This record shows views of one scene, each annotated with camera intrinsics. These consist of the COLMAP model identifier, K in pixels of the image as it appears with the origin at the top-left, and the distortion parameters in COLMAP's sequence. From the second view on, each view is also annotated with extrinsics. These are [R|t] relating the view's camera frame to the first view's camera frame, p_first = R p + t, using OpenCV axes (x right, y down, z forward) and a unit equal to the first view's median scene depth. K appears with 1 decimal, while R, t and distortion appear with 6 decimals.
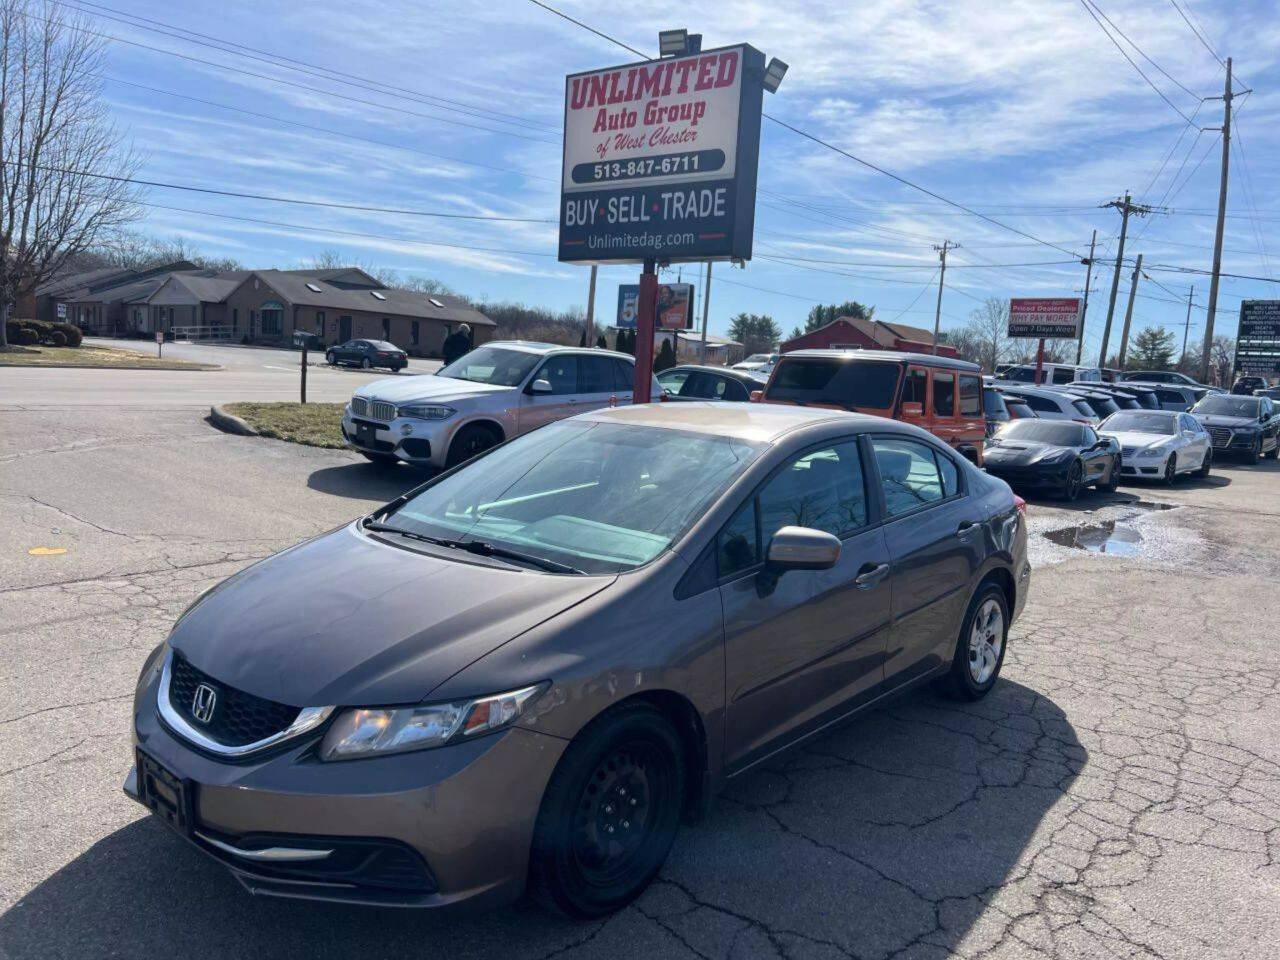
lens RADIAL K [[932.6, 0, 646.2], [0, 932.6, 493.3], [0, 0, 1]] dist [0.041164, -0.043720]
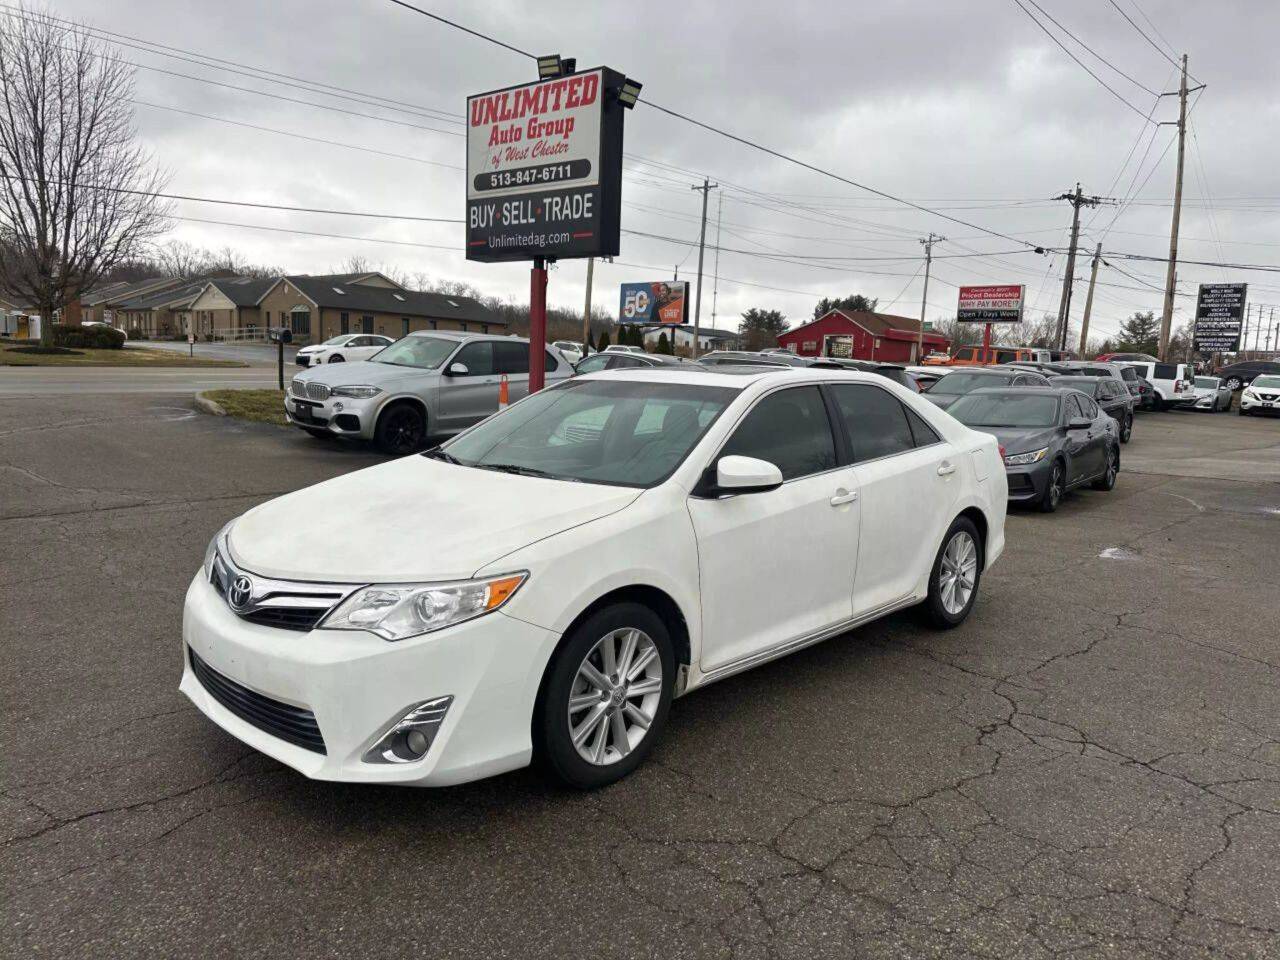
lens RADIAL K [[868.9, 0, 648.6], [0, 868.9, 503.9], [0, 0, 1]] dist [0.053246, -0.061890]
pose [[0.999488, -0.014474, -0.028540, 0.166533], [0.015264, 0.999501, 0.027649, 0.030196], [0.028126, -0.028071, 0.999210, -0.090138]]
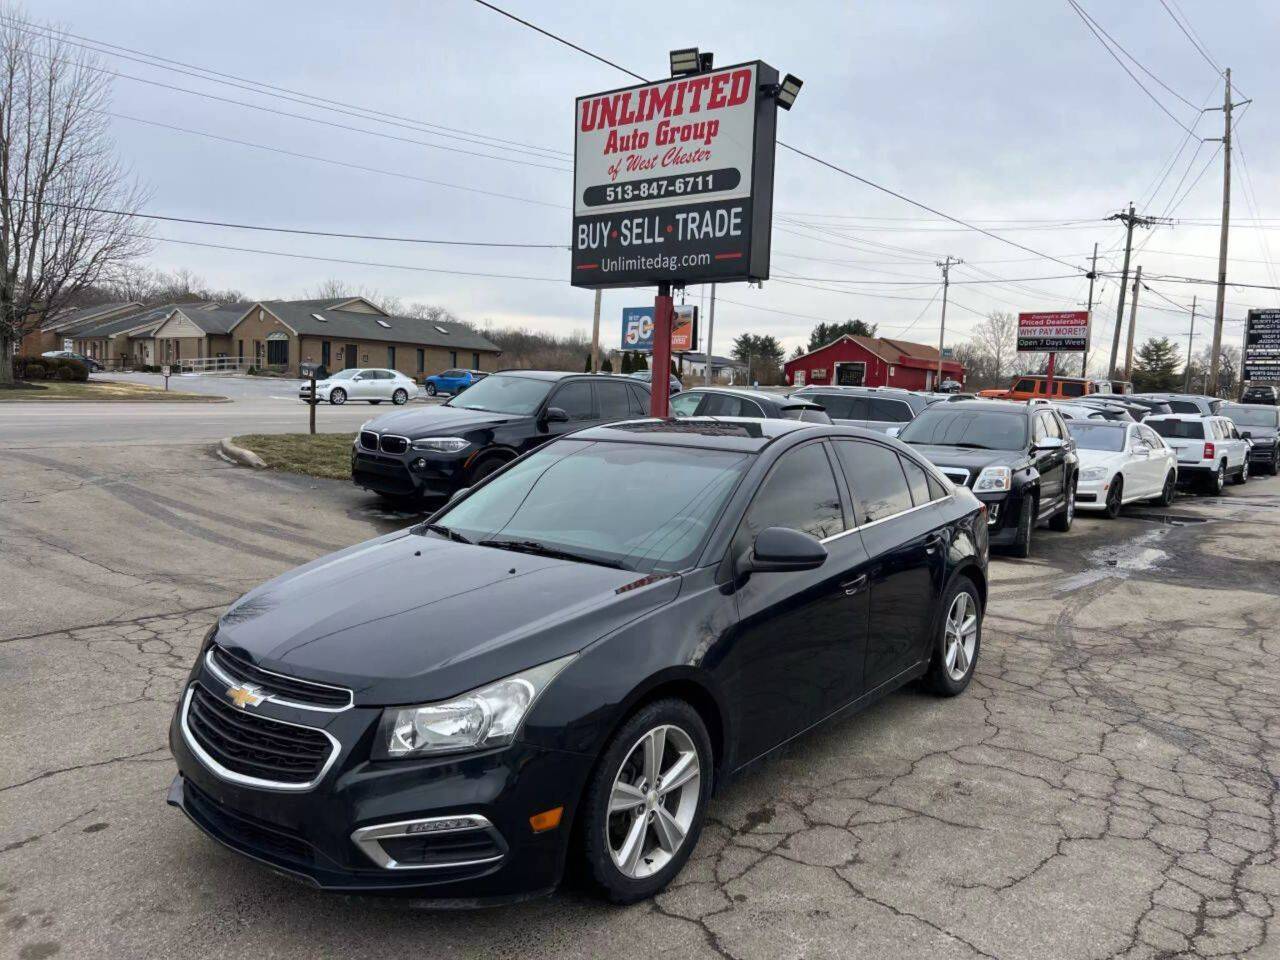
lens RADIAL K [[932.6, 0, 646.2], [0, 932.6, 493.3], [0, 0, 1]] dist [0.041164, -0.043720]
pose [[0.999760, -0.021155, -0.005619, -0.014571], [0.021021, 0.999515, -0.022955, -0.005161], [0.006102, 0.022832, 0.999721, 0.023379]]
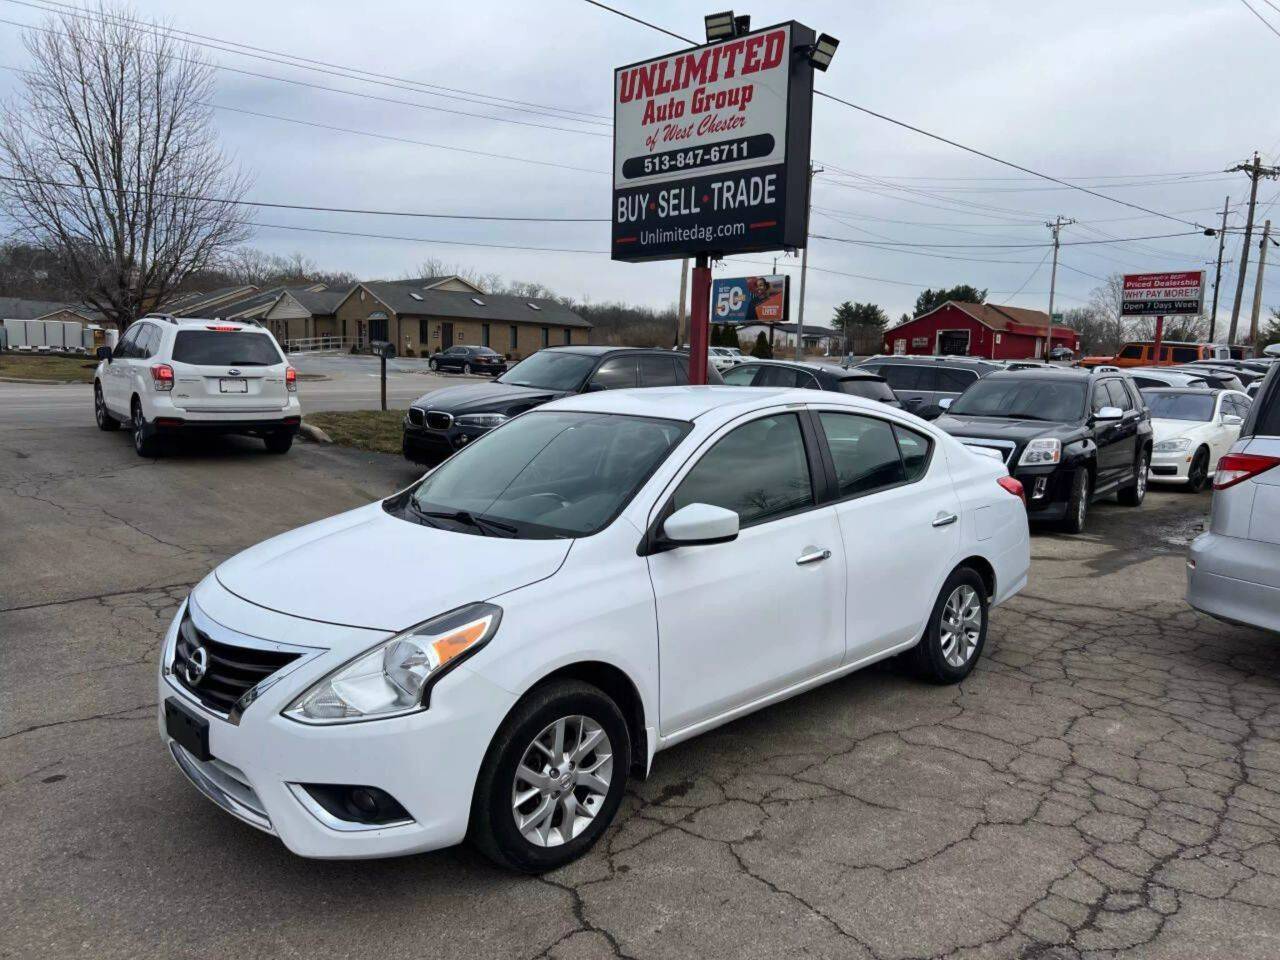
lens RADIAL K [[932.6, 0, 646.2], [0, 932.6, 493.3], [0, 0, 1]] dist [0.041164, -0.043720]
pose [[0.993219, -0.020398, -0.114459, 0.052065], [0.020895, 0.999777, 0.003146, -0.004134], [0.114370, -0.005516, 0.993423, 0.027045]]
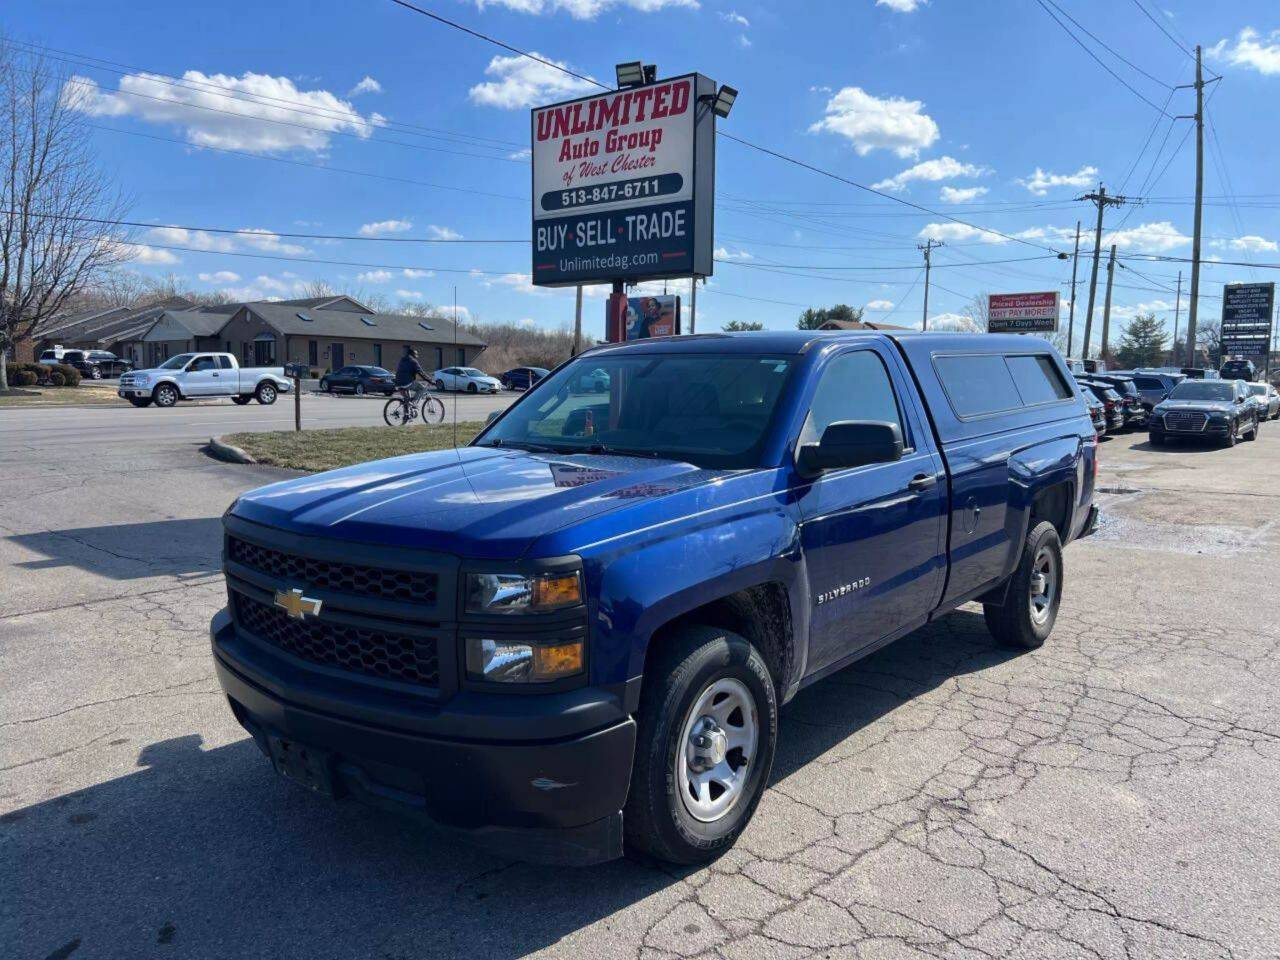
lens RADIAL K [[933.3, 0, 638.2], [0, 933.3, 500.7], [0, 0, 1]] dist [0.042260, -0.043483]
pose [[0.998862, -0.046986, -0.008155, 0.023507], [0.046943, 0.998883, -0.005420, 0.006984], [0.008400, 0.005031, 0.999952, -0.056274]]
